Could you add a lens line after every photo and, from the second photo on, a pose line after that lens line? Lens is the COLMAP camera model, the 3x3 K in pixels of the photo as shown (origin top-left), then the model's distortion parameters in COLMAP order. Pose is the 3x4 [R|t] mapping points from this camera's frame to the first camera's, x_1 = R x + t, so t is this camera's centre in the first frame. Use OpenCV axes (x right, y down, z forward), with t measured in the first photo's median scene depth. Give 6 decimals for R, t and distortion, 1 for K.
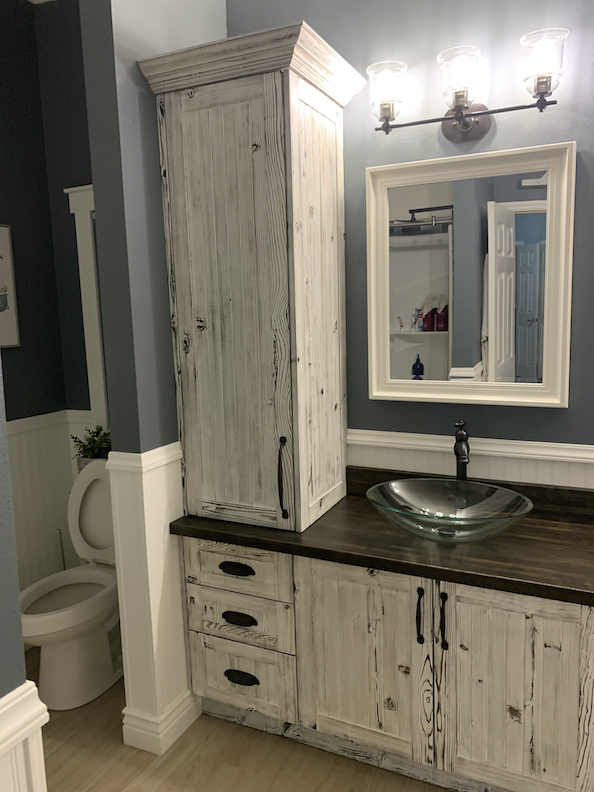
lens RADIAL K [[601.6, 0, 304.3], [0, 601.6, 385.8], [0, 0, 1]] dist [0.019454, -0.016491]
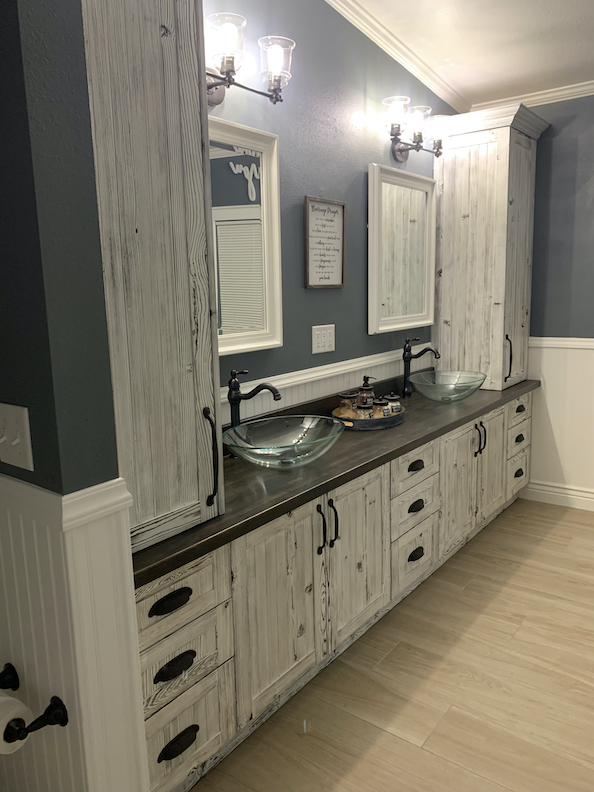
lens RADIAL K [[603.1, 0, 302.0], [0, 603.1, 393.1], [0, 0, 1]] dist [0.099992, -0.218219]
pose [[0.196977, -0.148421, 0.969108, -0.815386], [0.150308, 0.981360, 0.119747, -0.013610], [-0.968818, 0.122078, 0.215614, 0.693997]]
